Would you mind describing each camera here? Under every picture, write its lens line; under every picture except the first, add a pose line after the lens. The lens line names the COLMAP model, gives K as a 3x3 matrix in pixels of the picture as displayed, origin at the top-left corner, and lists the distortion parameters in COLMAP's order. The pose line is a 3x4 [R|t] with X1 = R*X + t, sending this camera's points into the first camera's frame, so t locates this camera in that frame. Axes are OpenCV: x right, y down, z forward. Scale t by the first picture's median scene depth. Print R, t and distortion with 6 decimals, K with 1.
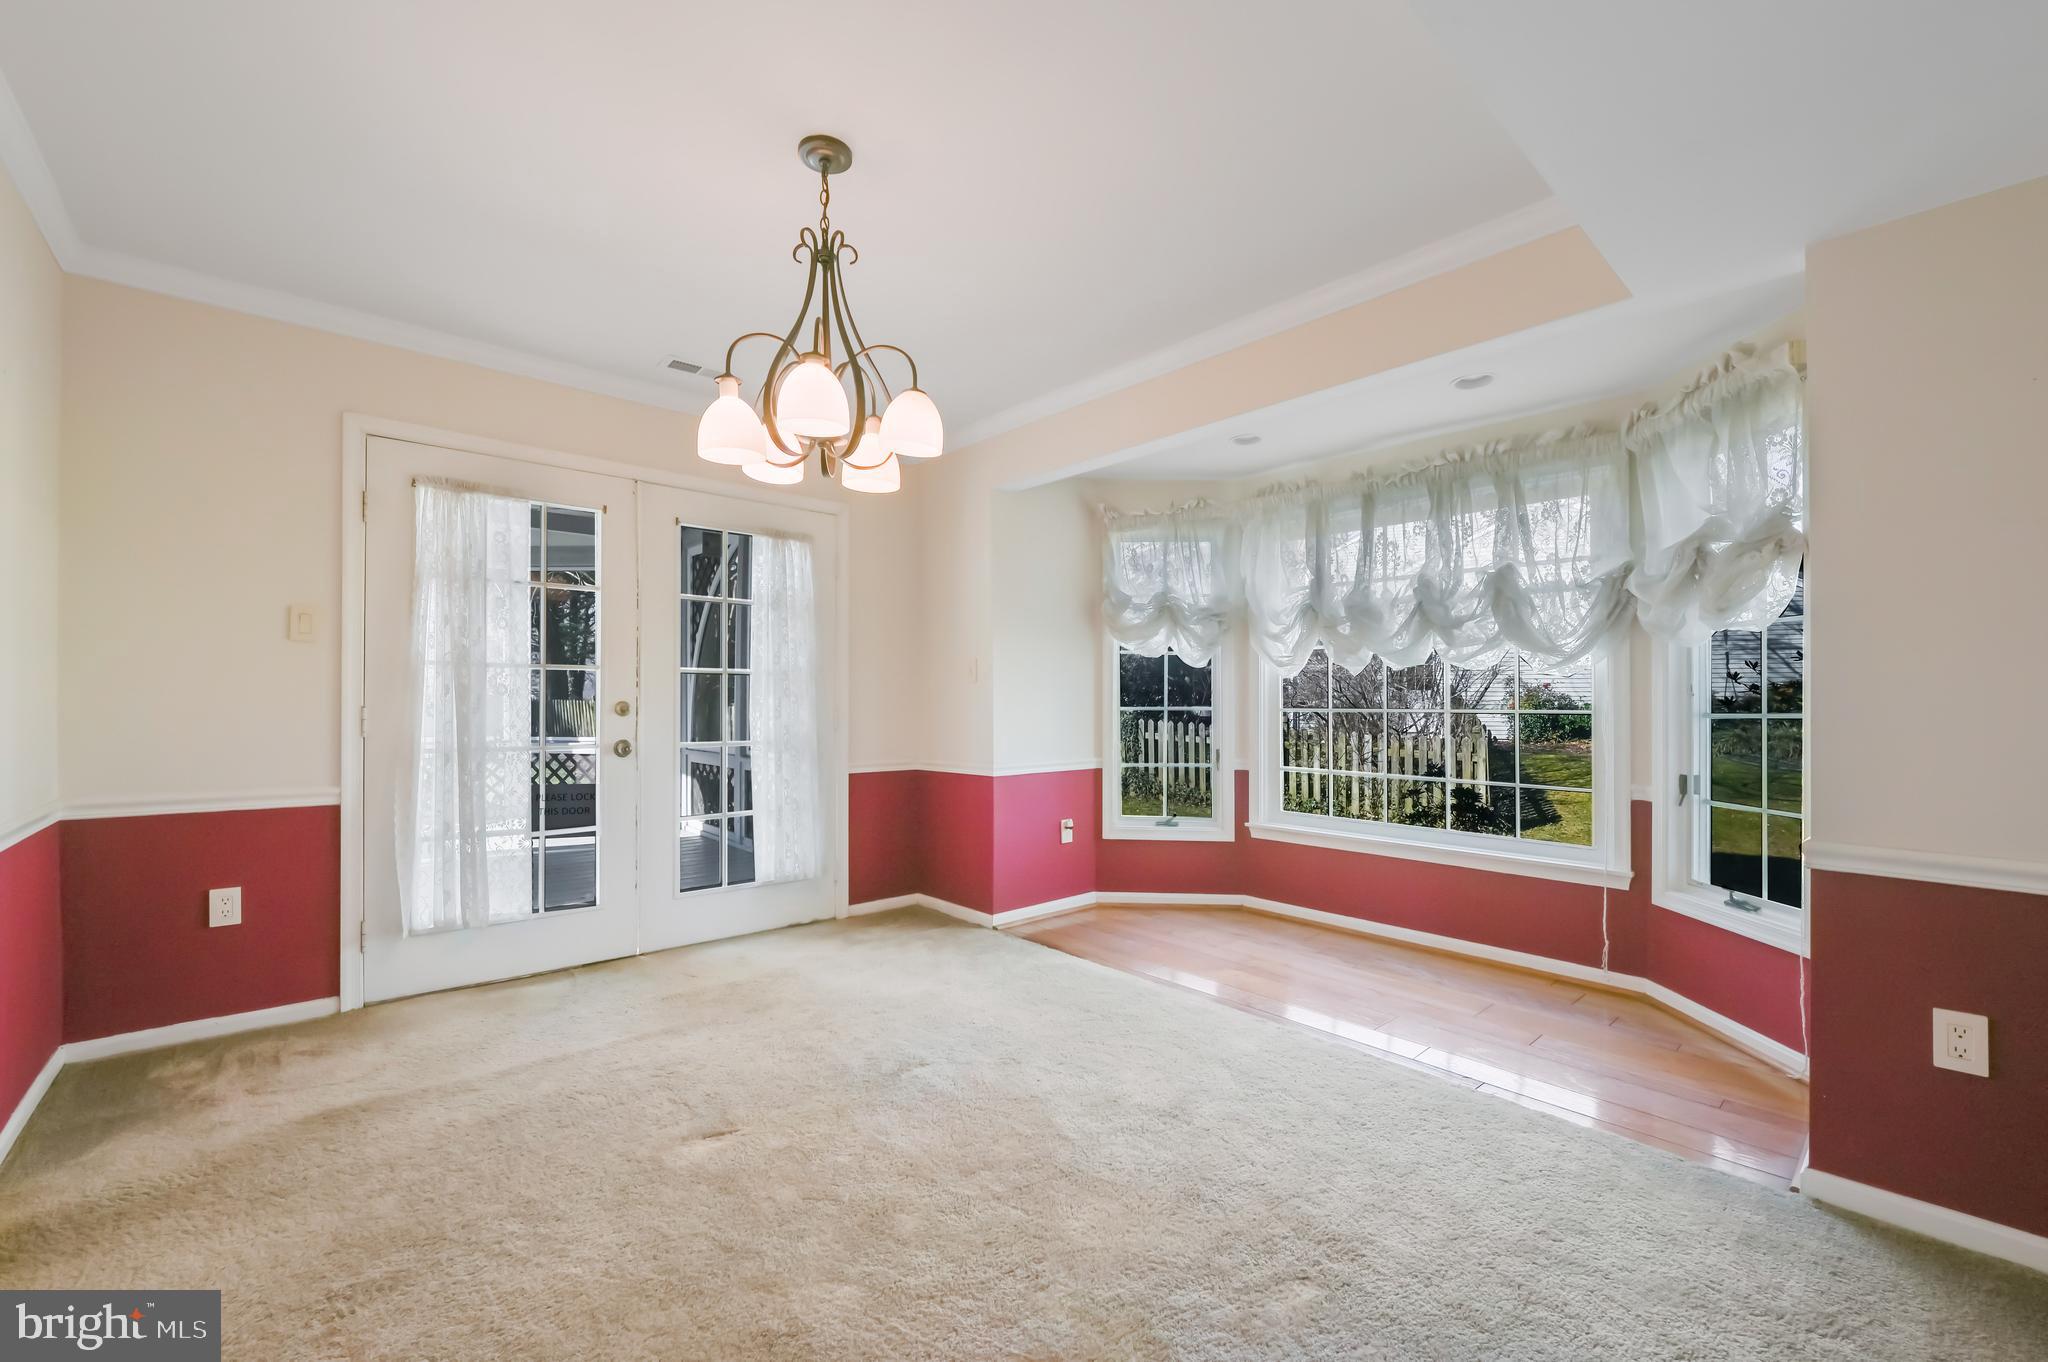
lens RADIAL K [[834.3, 0, 1019.3], [0, 834.3, 699.4], [0, 0, 1]] dist [-0.008015, -0.000516]
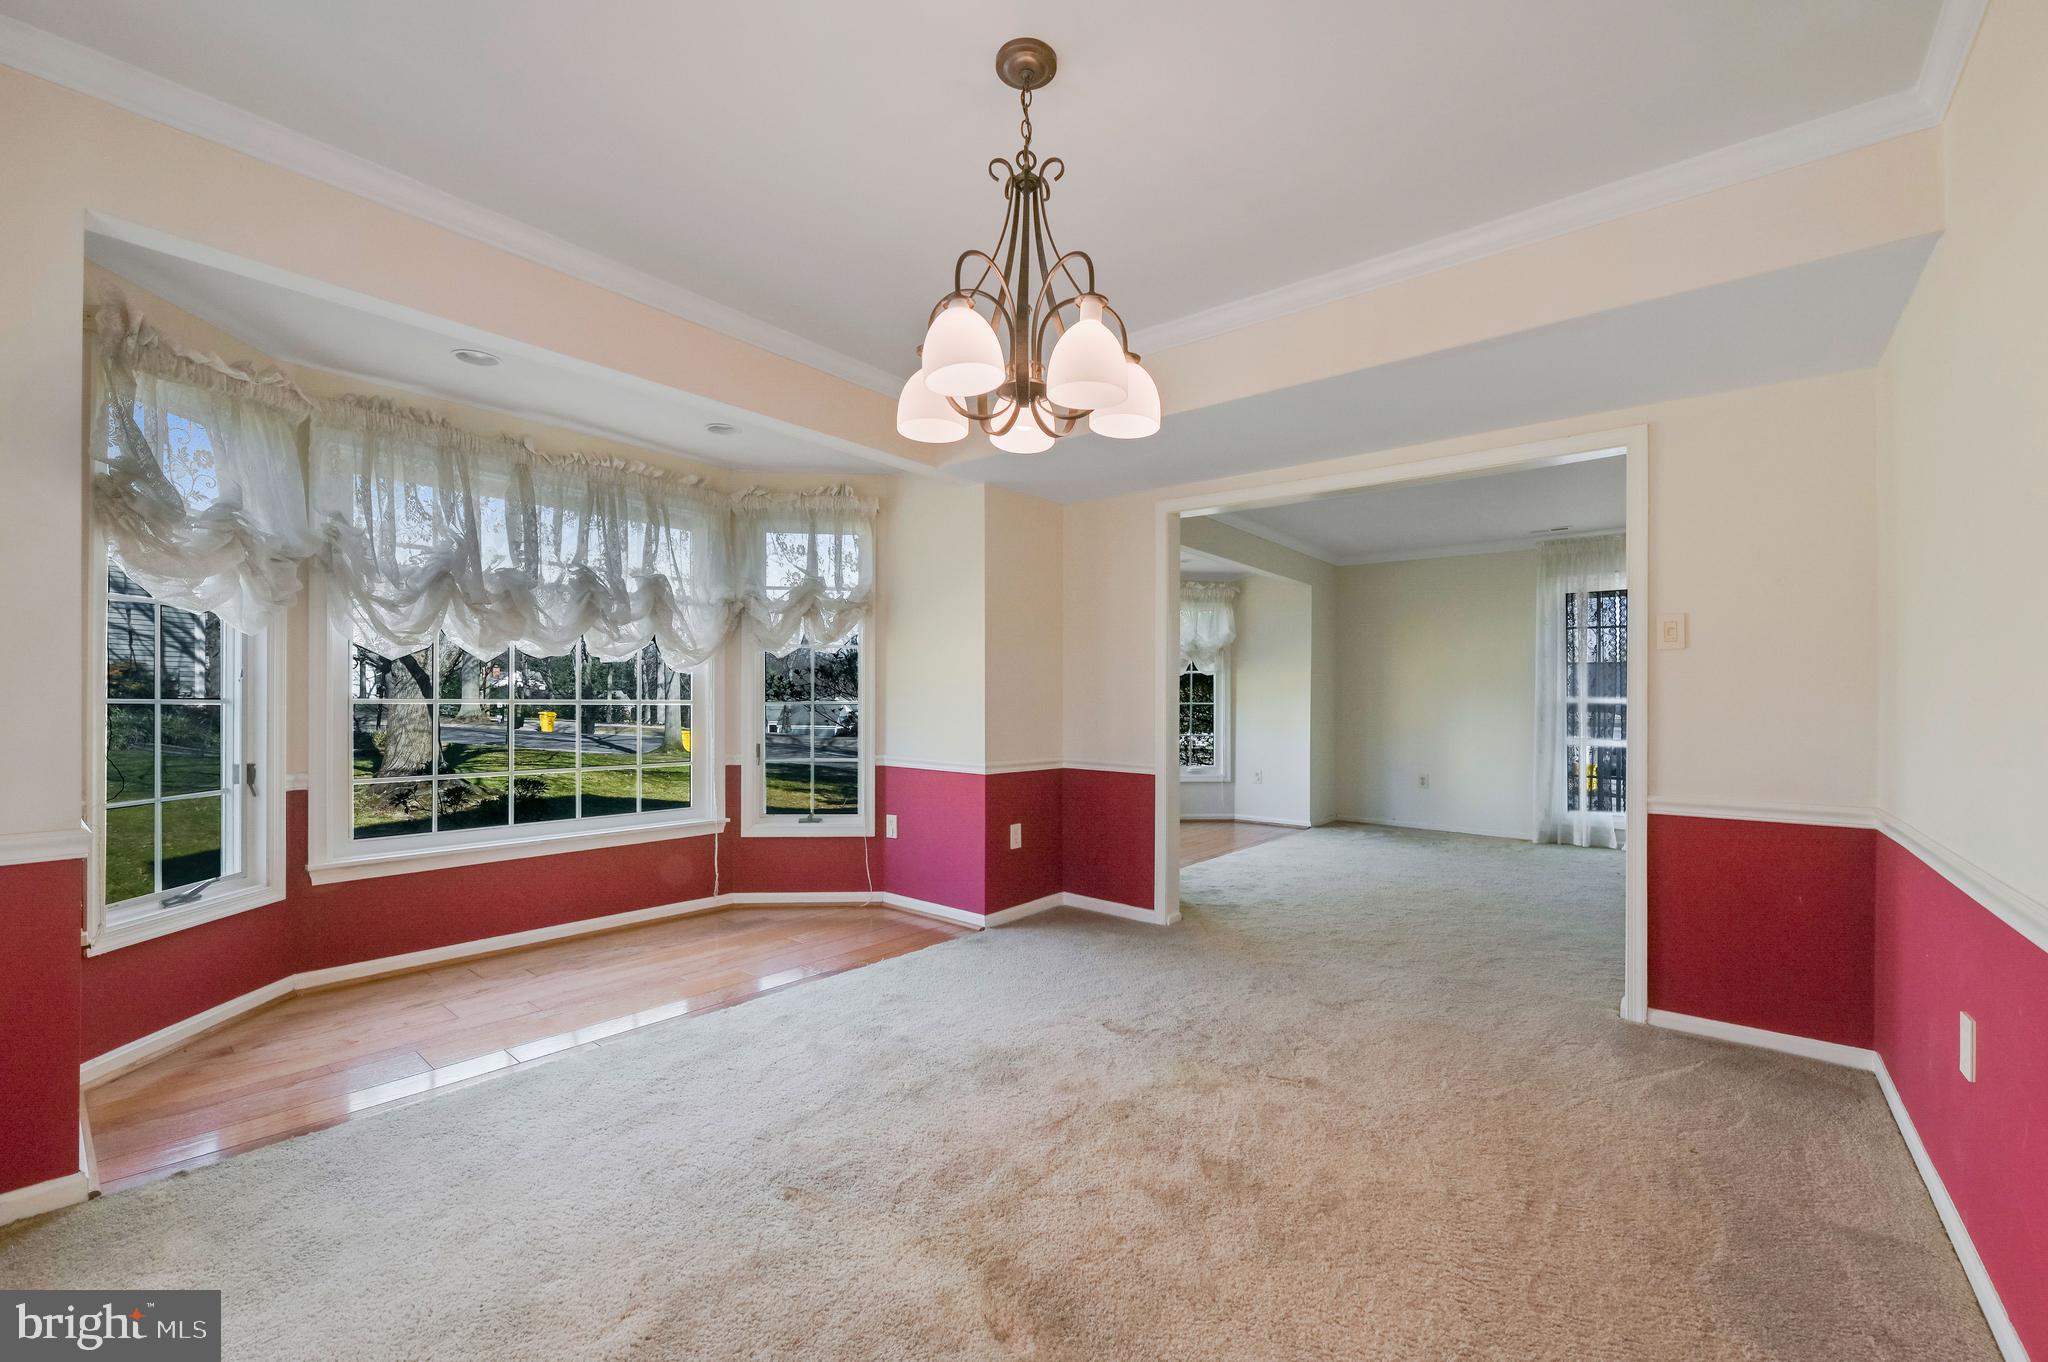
lens RADIAL K [[834.3, 0, 1020.2], [0, 834.3, 689.5], [0, 0, 1]] dist [-0.008015, -0.000516]
pose [[-0.156714, 0.003442, 0.987638, -0.626101], [-0.013544, 0.999892, -0.005633, -0.003171], [-0.987551, -0.014260, -0.156651, 0.663625]]
